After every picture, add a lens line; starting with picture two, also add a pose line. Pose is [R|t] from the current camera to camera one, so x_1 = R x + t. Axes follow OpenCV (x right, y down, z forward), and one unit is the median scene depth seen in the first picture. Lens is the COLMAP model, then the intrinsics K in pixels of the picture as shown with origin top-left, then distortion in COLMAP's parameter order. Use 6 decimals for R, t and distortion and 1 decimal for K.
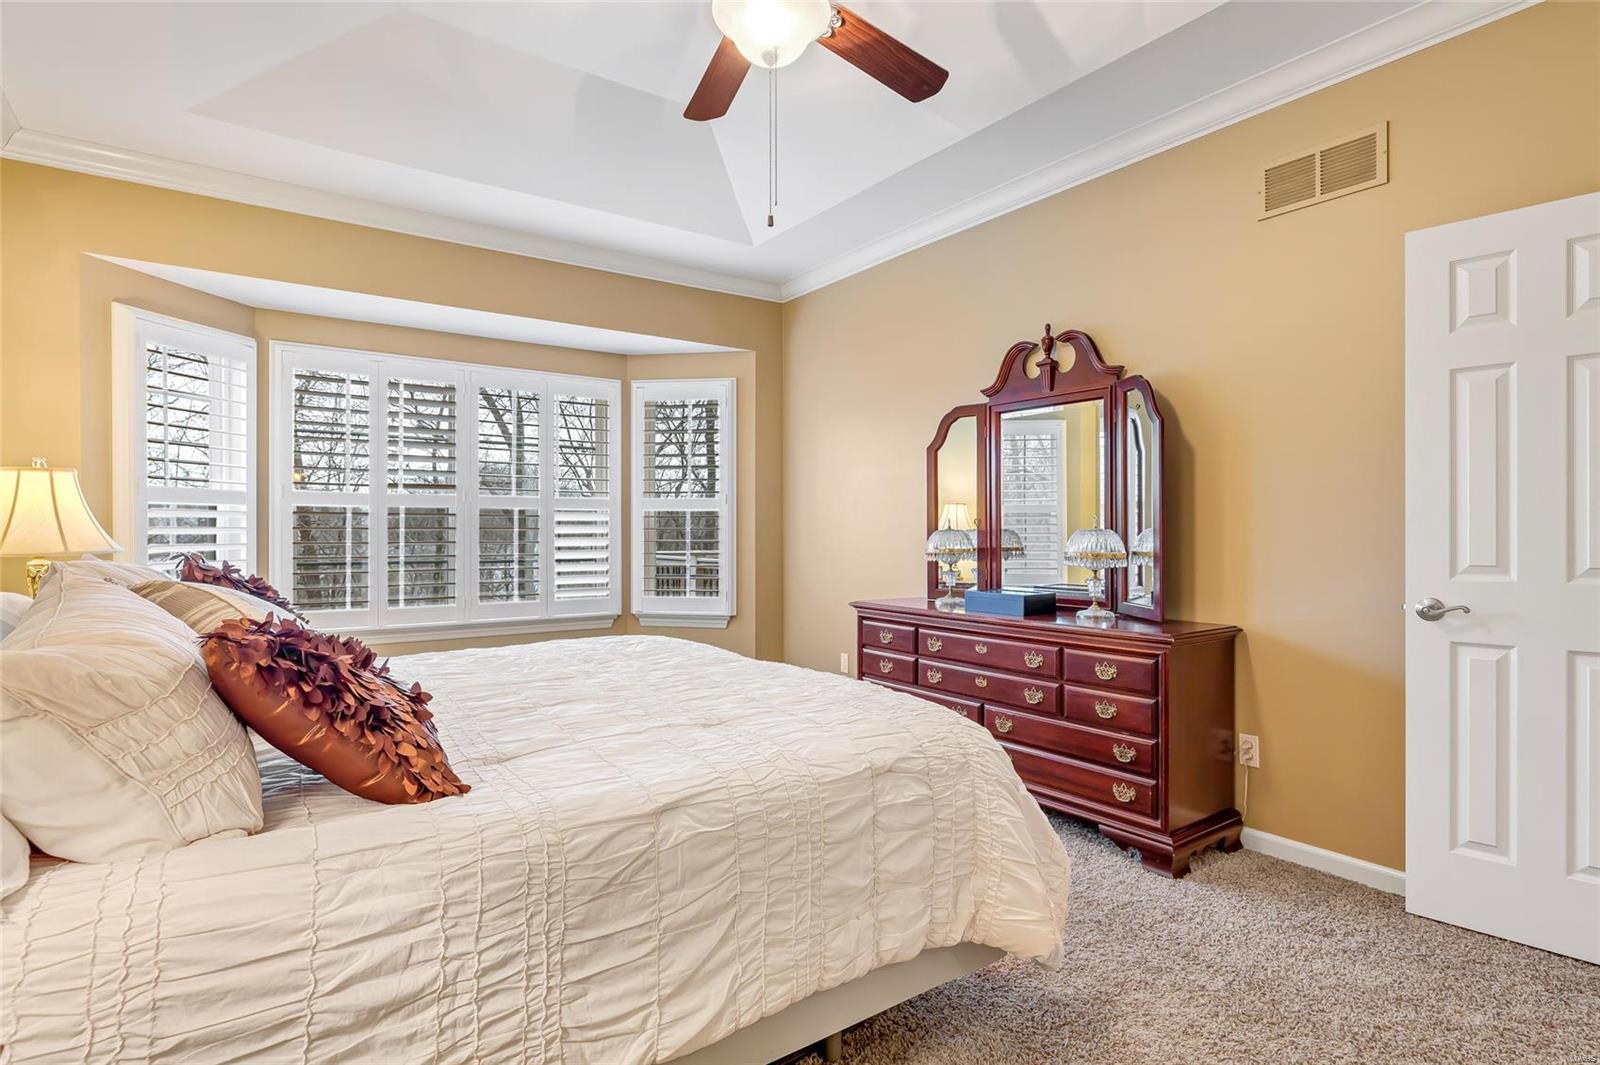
lens RADIAL K [[831.7, 0, 796.3], [0, 831.7, 530.5], [0, 0, 1]] dist [-0.002458, 0.000666]
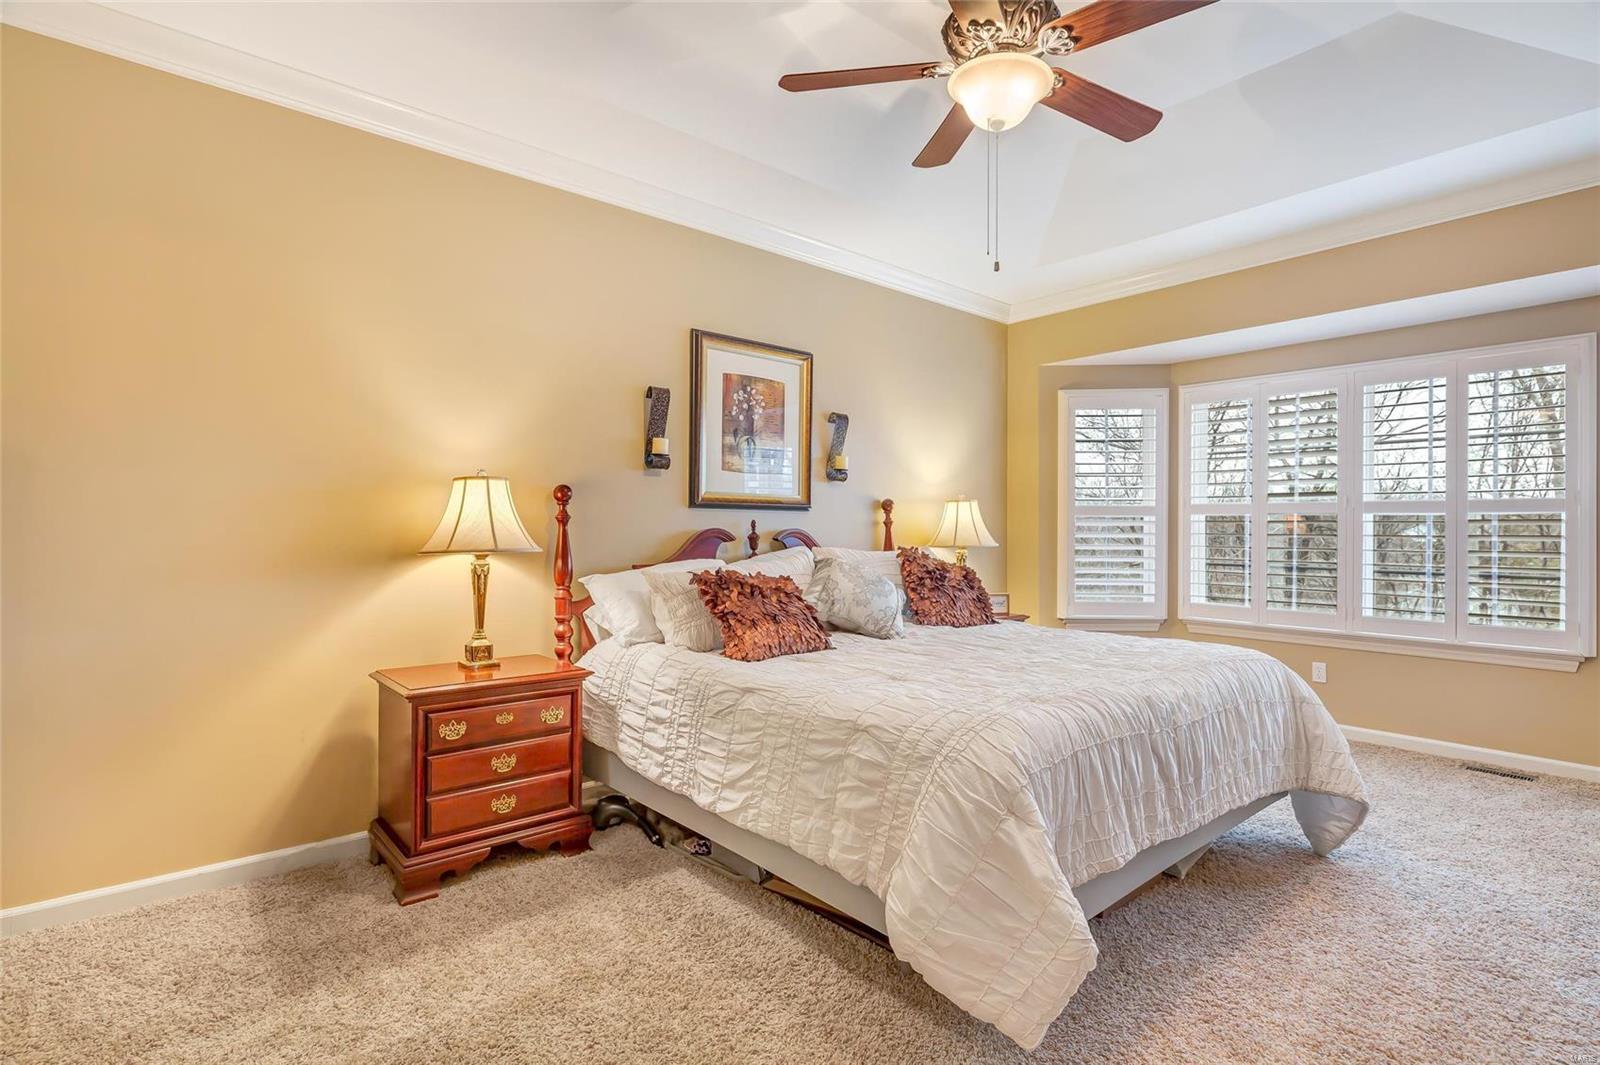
lens RADIAL K [[781.7, 0, 798.5], [0, 781.7, 523.7], [0, 0, 1]] dist [0.001268, 0.000006]
pose [[0.070870, -0.007097, -0.997460, 0.726437], [-0.008294, 0.999936, -0.007704, -0.005721], [0.997451, 0.008819, 0.070807, 0.466888]]
